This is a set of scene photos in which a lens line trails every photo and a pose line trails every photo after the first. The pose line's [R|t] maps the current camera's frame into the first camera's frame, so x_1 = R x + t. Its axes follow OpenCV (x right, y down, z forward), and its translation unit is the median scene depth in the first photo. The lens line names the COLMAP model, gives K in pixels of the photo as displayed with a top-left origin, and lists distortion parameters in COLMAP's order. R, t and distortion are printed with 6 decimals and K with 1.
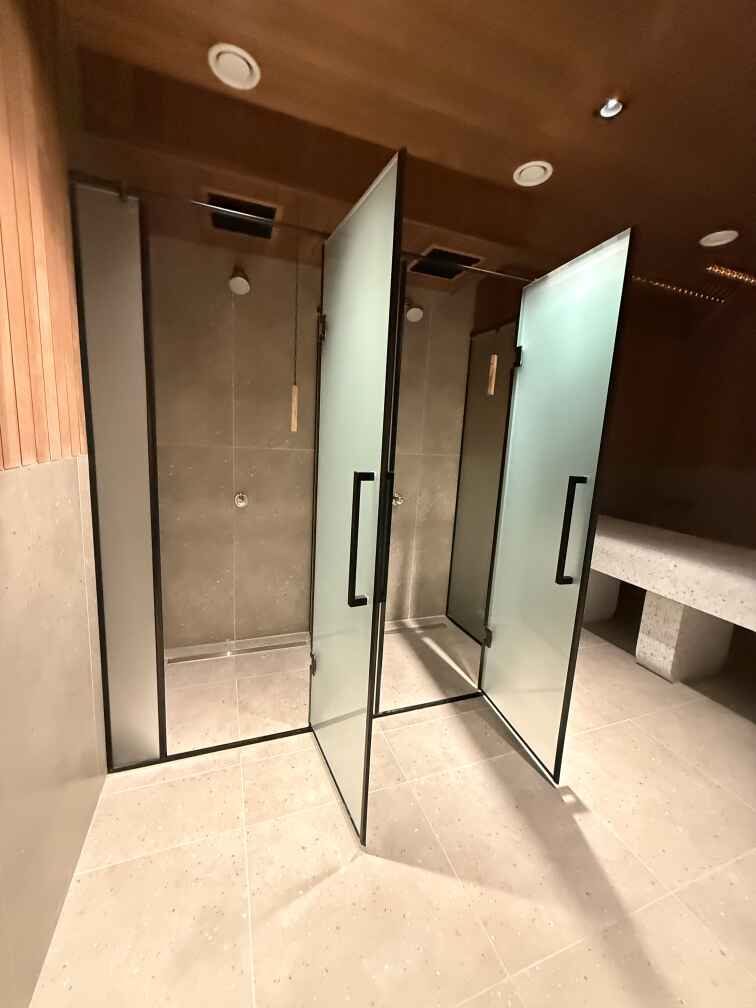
lens RADIAL K [[409.2, 0, 383.1], [0, 409.2, 499.0], [0, 0, 1]] dist [-0.021635, -0.000058]
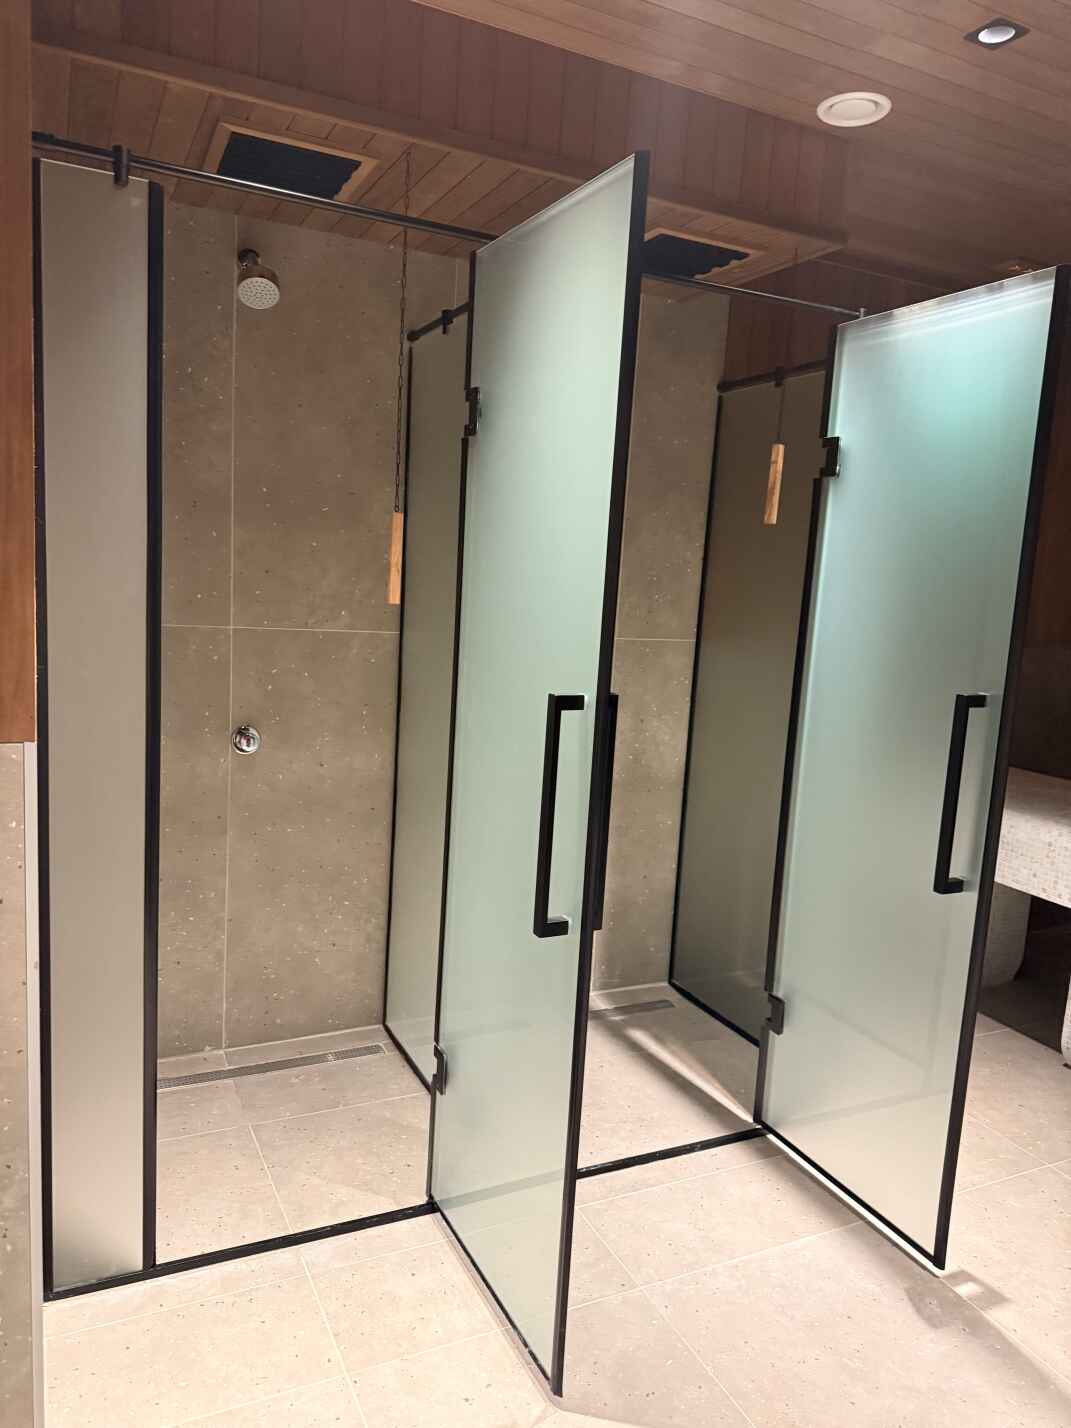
lens RADIAL K [[1015.6, 0, 535.5], [0, 1015.6, 714.0], [0, 0, 1]] dist [0.005019, -0.059904]
pose [[0.996744, -0.011907, 0.079750, -0.144005], [0.012955, 0.999836, -0.012642, -0.013509], [-0.079586, 0.013634, 0.996735, -0.239880]]
